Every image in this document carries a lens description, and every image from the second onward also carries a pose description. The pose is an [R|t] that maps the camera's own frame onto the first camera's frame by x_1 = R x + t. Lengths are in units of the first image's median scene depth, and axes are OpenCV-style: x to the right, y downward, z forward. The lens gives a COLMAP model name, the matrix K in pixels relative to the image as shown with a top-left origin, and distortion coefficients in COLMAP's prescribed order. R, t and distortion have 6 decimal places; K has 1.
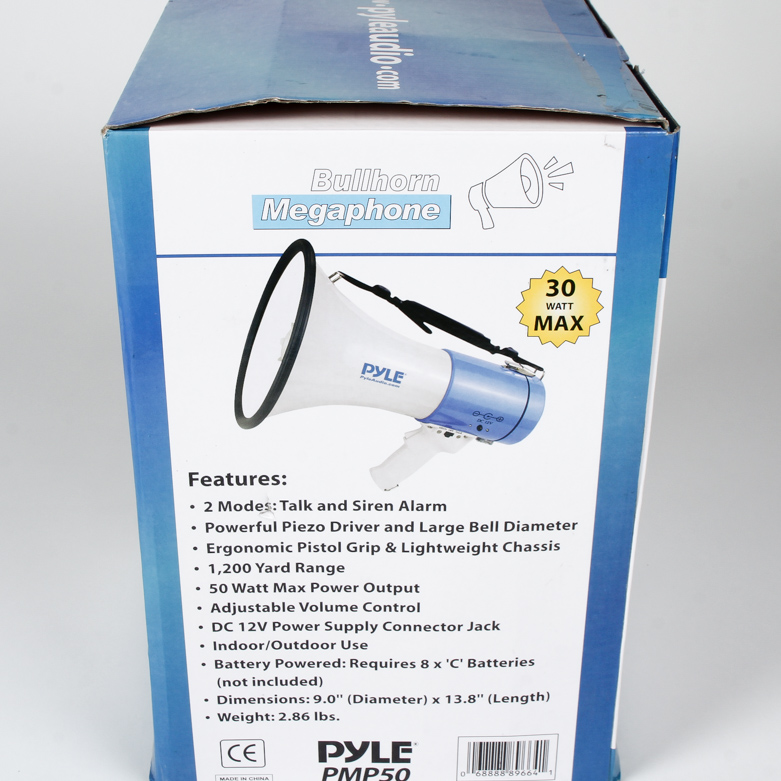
lens RADIAL K [[1458.8, 0, 390.5], [0, 1458.8, 390.5], [0, 0, 1]] dist [-0.128306, 0.153006]
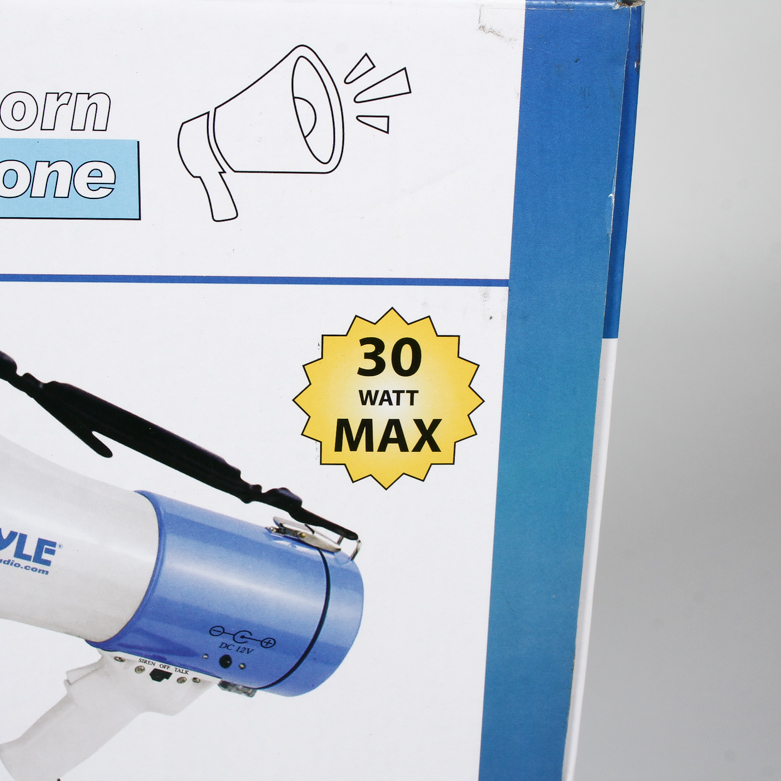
lens RADIAL K [[1458.8, 0, 390.5], [0, 1458.8, 390.5], [0, 0, 1]] dist [-0.128306, 0.153006]
pose [[0.998531, 0.006865, 0.053753, 0.091133], [0.000193, 0.991487, -0.130208, -0.000088], [-0.054189, 0.130027, 0.990029, 0.537410]]
